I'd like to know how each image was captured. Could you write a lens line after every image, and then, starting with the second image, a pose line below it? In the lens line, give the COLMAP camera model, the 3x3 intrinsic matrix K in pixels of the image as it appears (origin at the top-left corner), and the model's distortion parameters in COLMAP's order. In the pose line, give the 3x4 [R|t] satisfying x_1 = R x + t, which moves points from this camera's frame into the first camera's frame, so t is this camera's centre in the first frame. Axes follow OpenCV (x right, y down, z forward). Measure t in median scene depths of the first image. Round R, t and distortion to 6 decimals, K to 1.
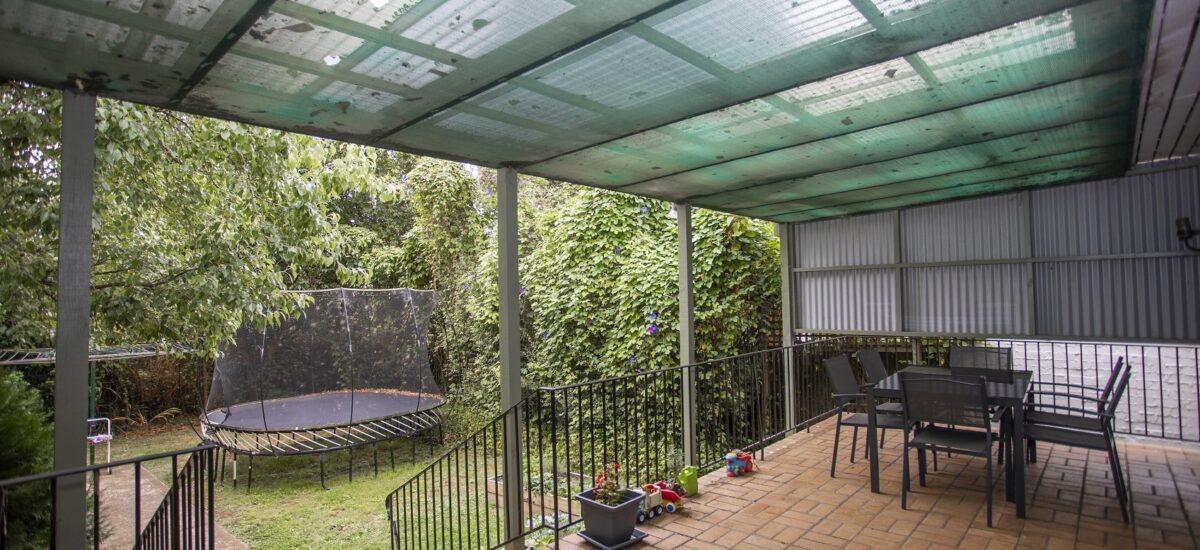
lens RADIAL K [[601.1, 0, 595.7], [0, 601.1, 269.5], [0, 0, 1]] dist [-0.000115, 0.000619]
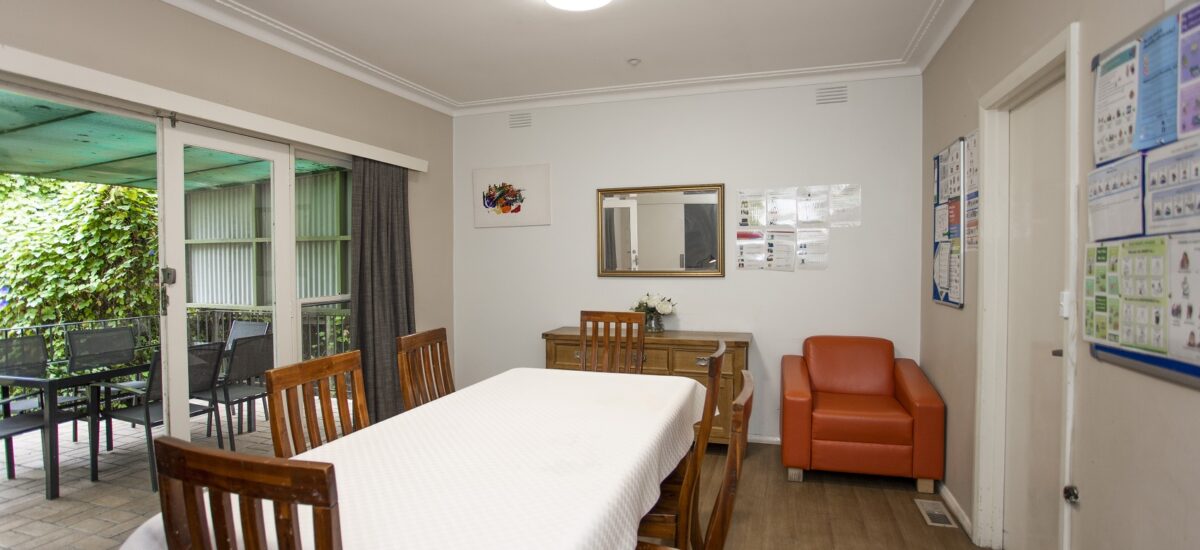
lens RADIAL K [[601.1, 0, 595.7], [0, 601.1, 269.5], [0, 0, 1]] dist [-0.000115, 0.000619]
pose [[0.918292, 0.016626, 0.395555, 0.538353], [-0.038372, 0.998152, 0.047129, -0.026059], [-0.394040, -0.058456, 0.917233, -0.128094]]
